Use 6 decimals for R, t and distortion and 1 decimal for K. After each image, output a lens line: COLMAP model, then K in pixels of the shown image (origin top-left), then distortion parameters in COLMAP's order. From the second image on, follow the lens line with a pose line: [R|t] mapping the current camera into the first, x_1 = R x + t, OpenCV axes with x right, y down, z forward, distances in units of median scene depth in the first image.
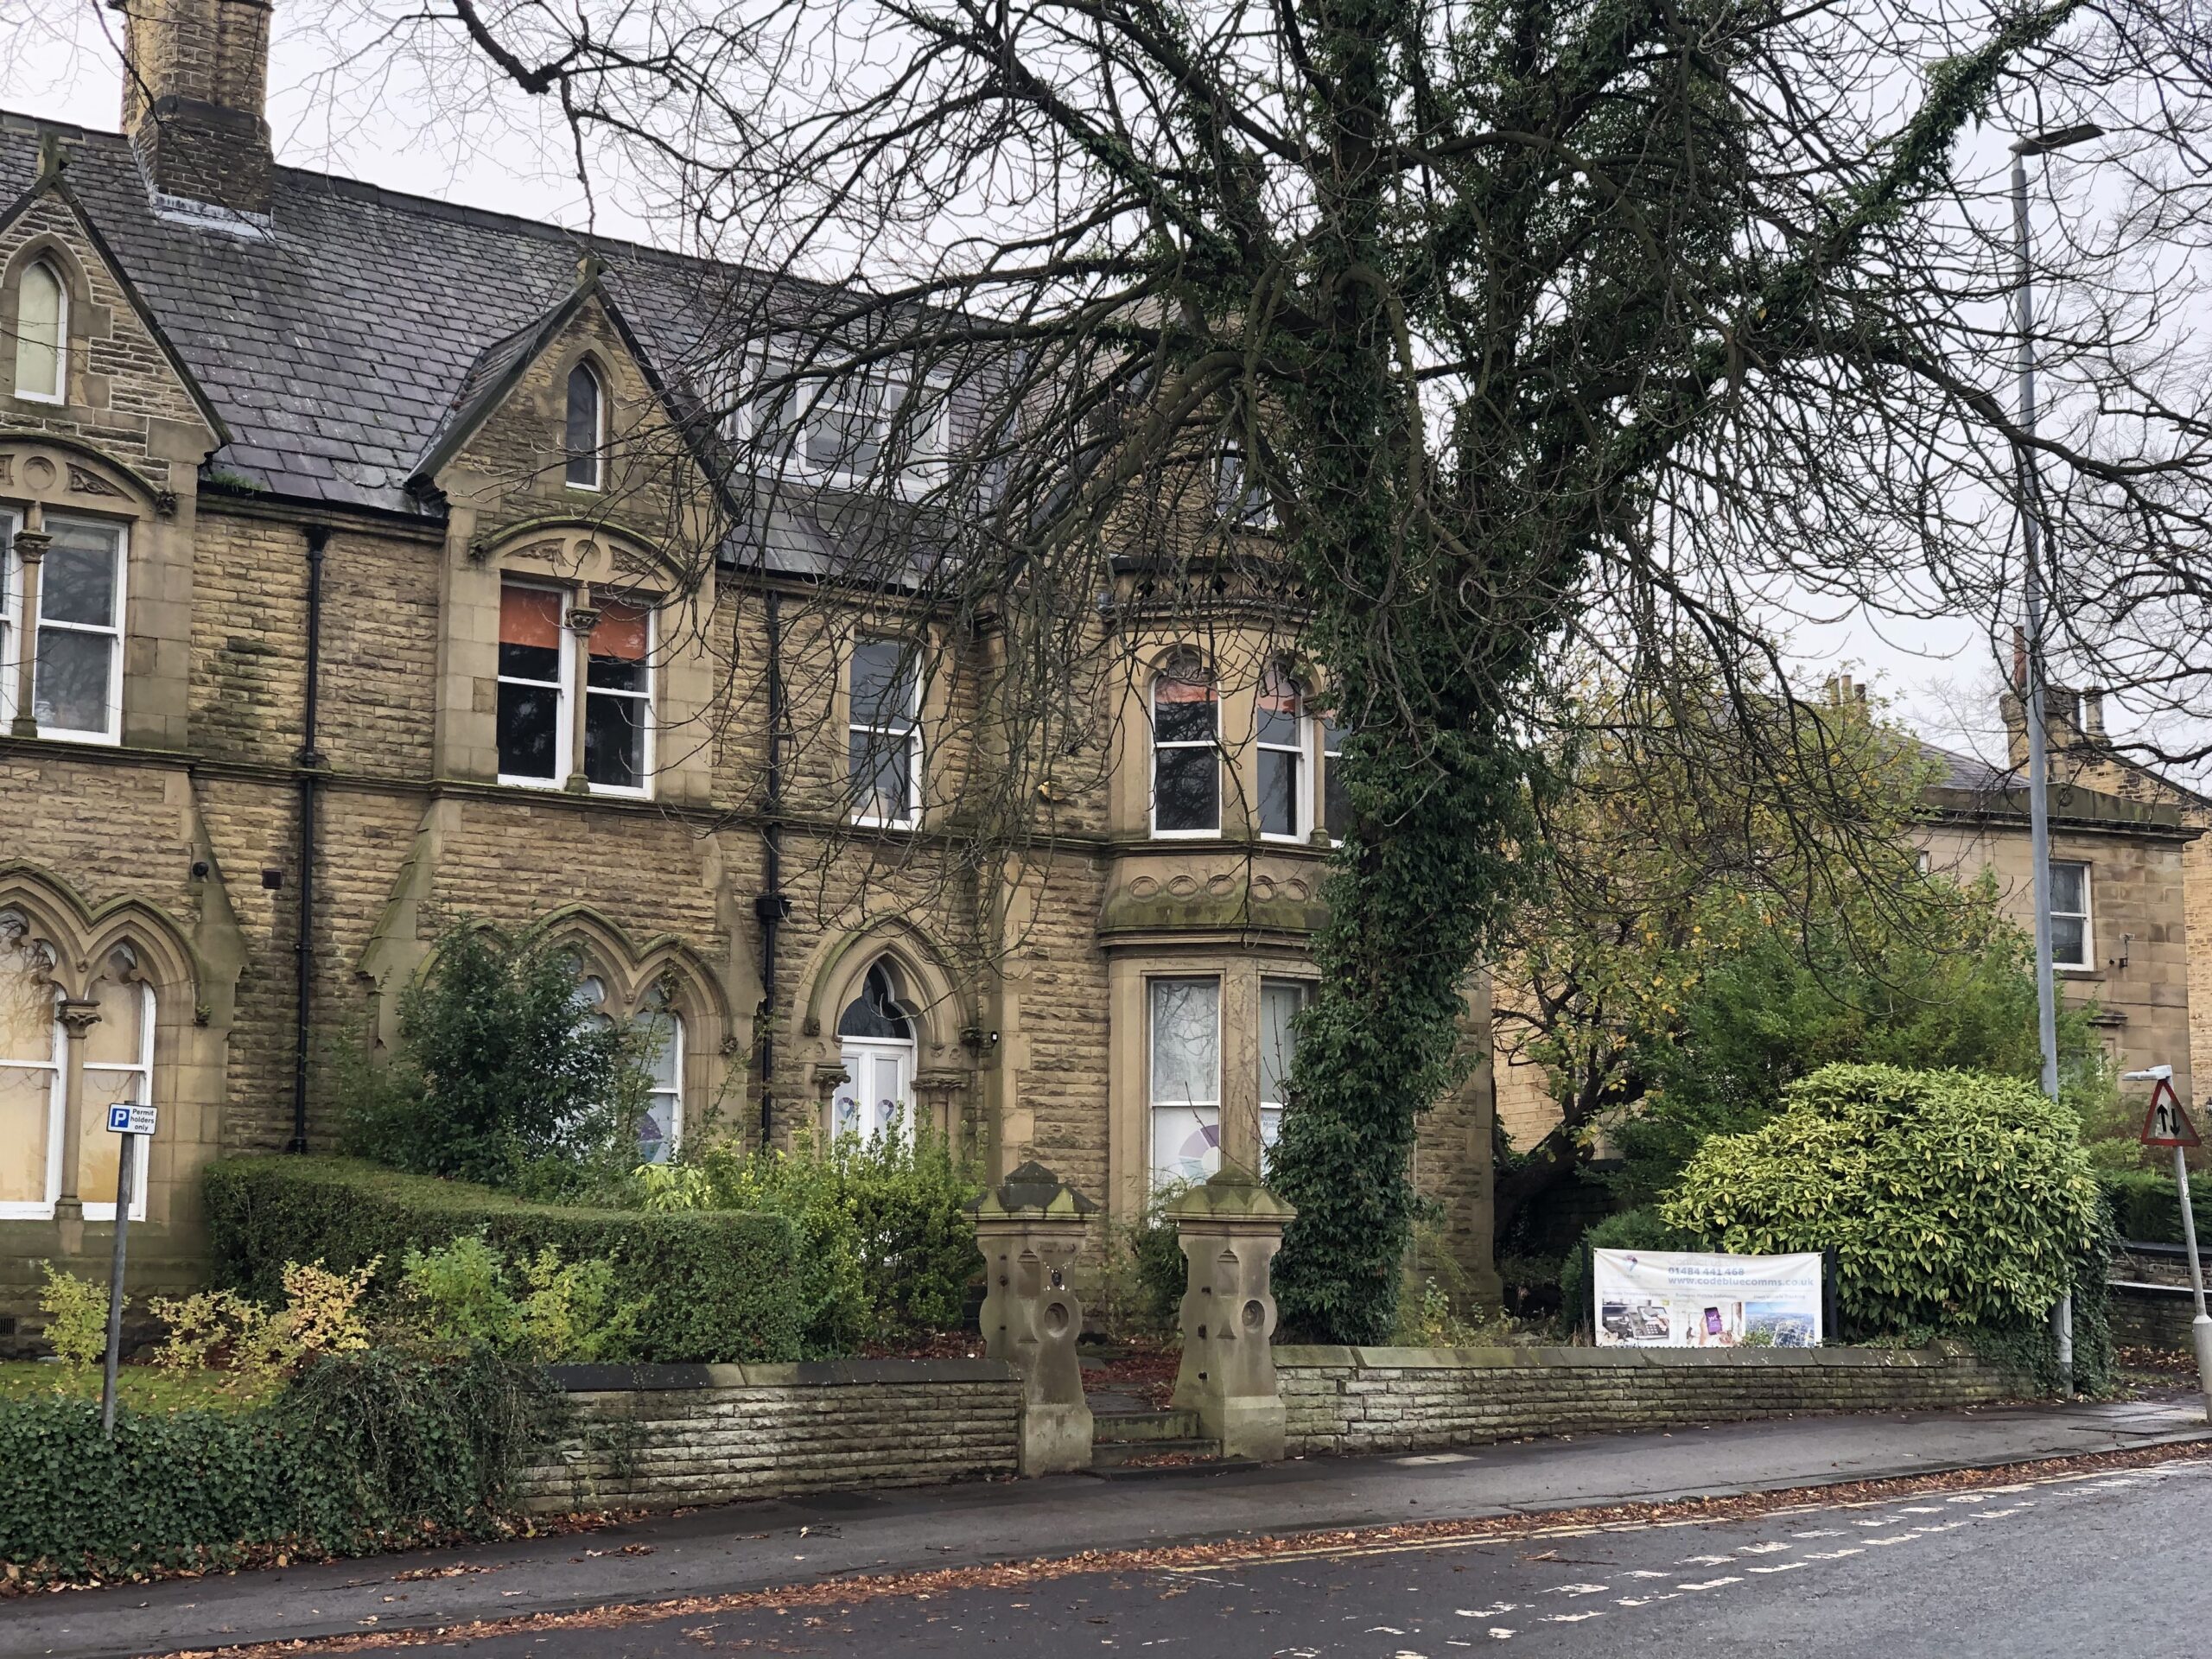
lens RADIAL K [[2943.8, 0, 1398.2], [0, 2943.8, 841.4], [0, 0, 1]] dist [0.115896, -0.299878]
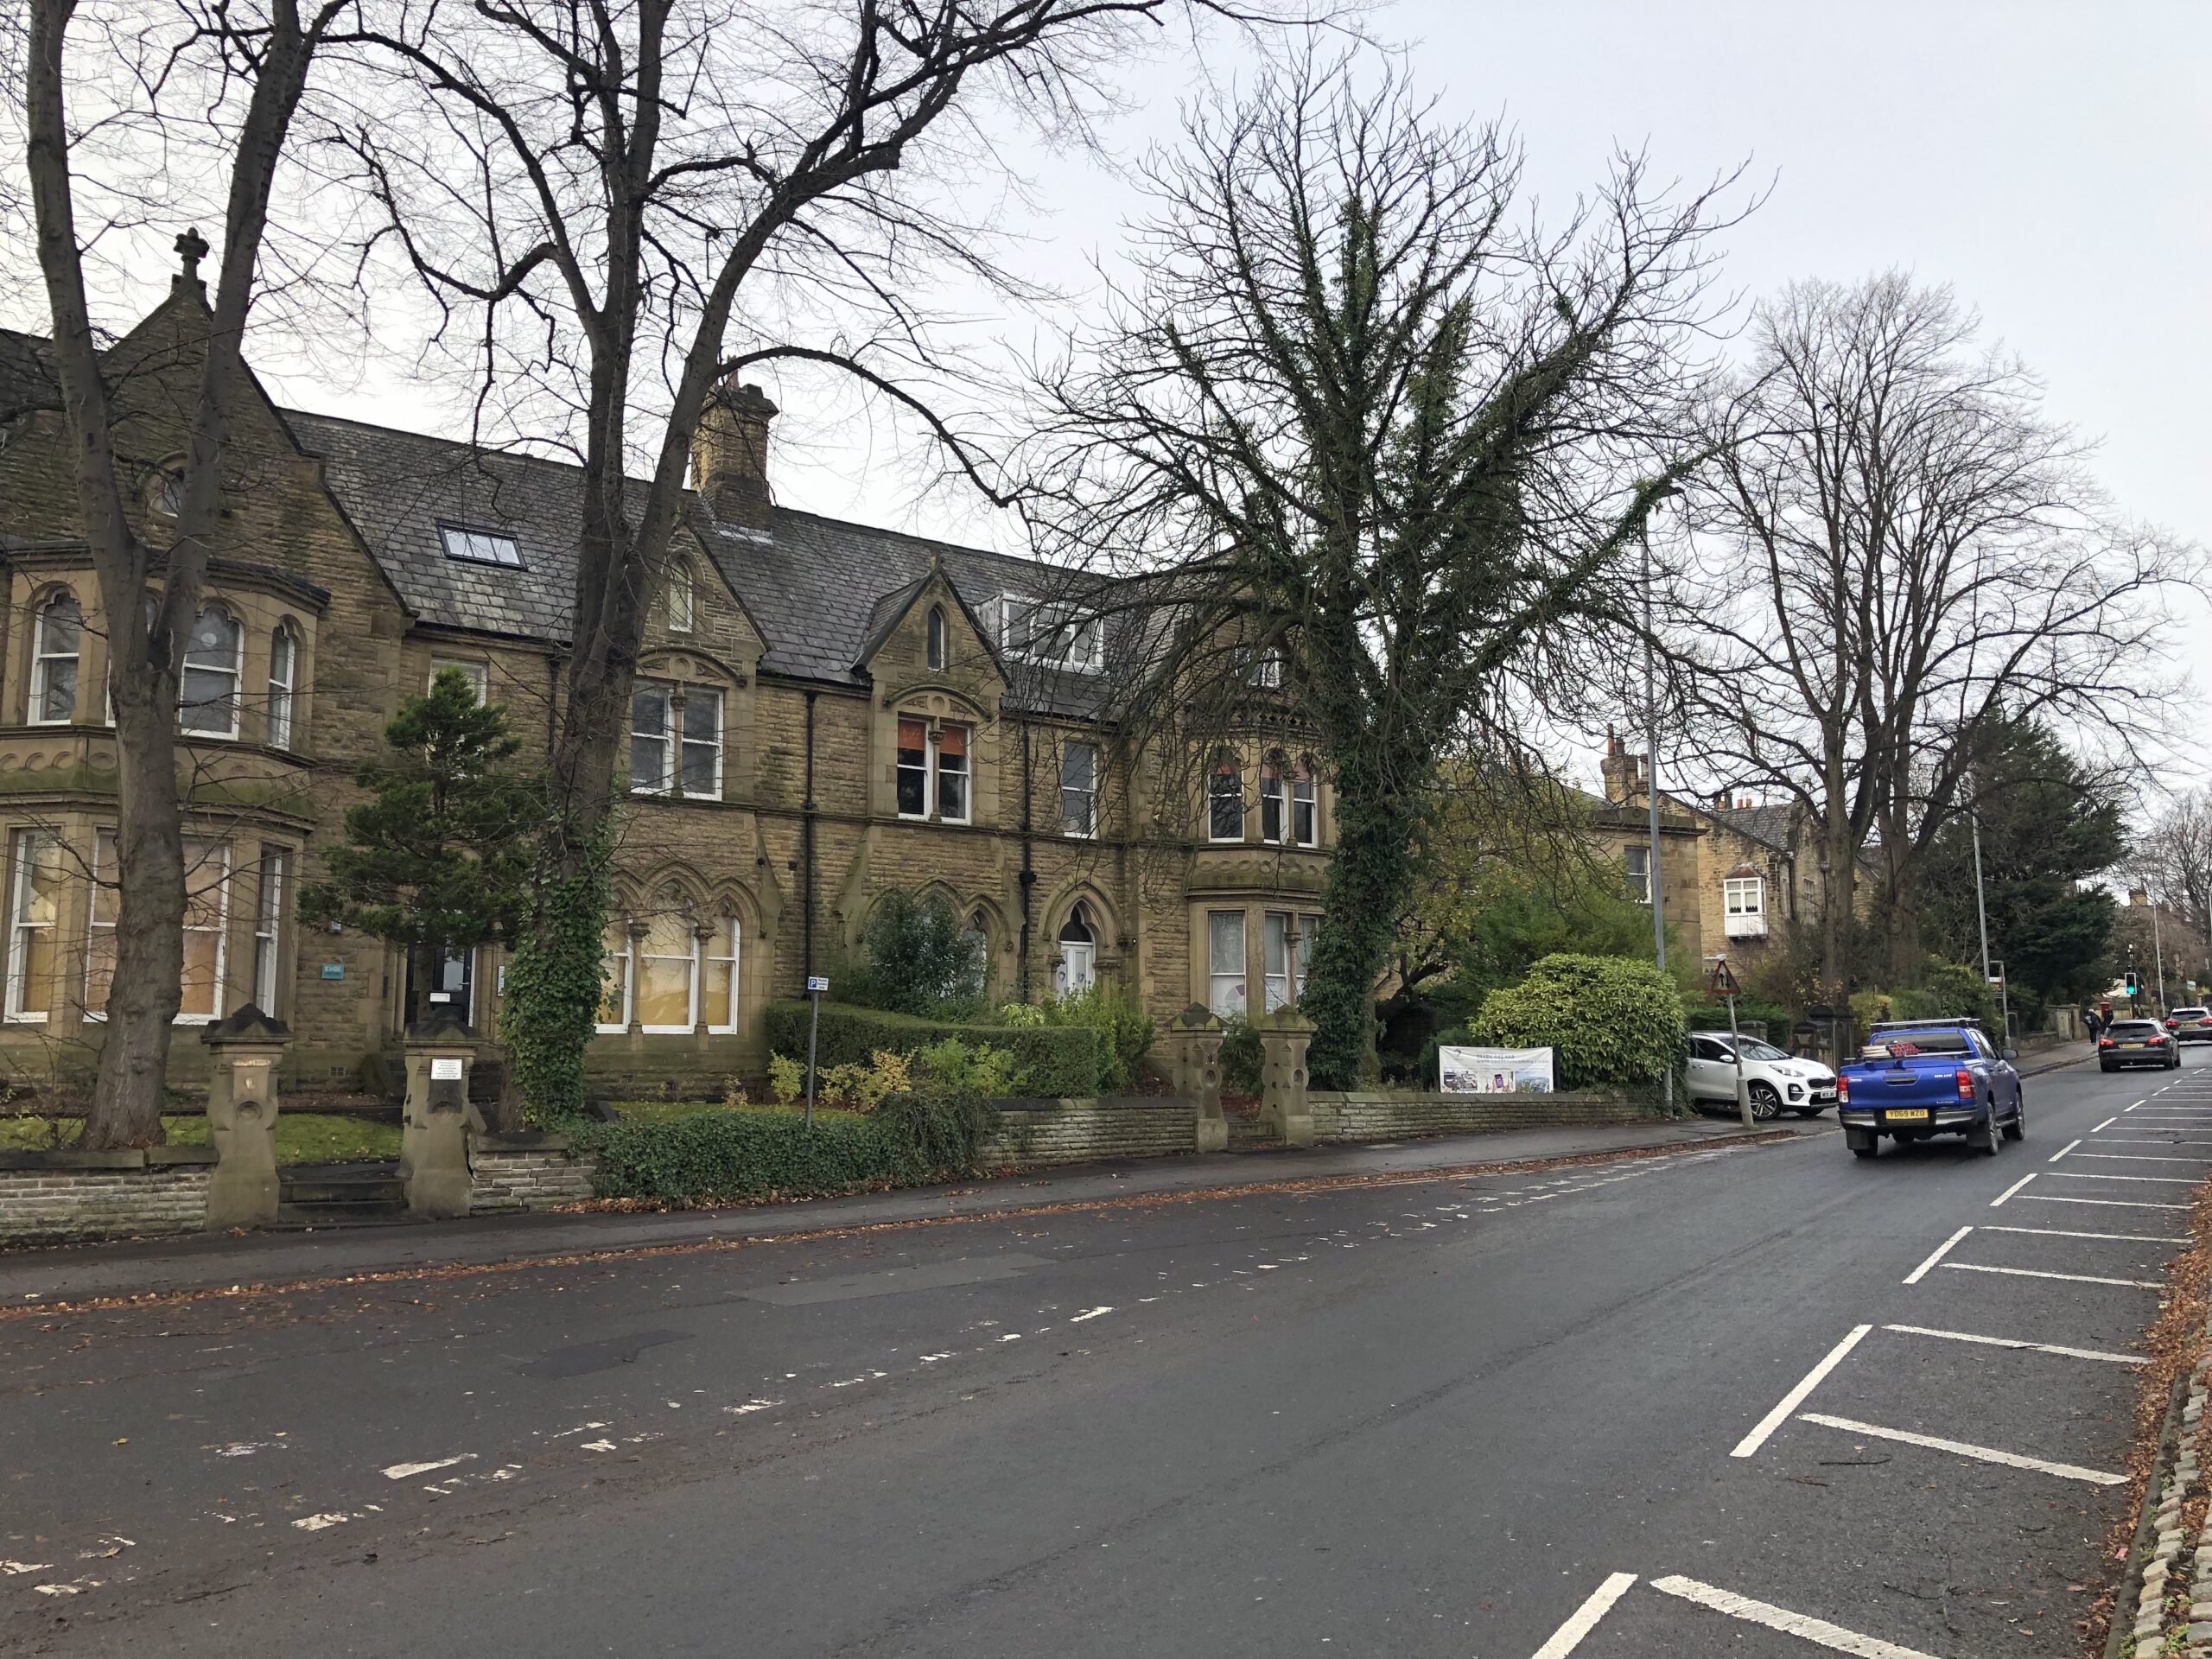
lens RADIAL K [[1865.3, 0, 1106.0], [0, 1865.3, 829.5], [0, 0, 1]] dist [0.046887, -0.003683]
pose [[0.999777, -0.003102, 0.020892, -0.190279], [0.002837, 0.999915, 0.012708, -0.027405], [-0.020930, -0.012646, 0.999701, -0.276964]]
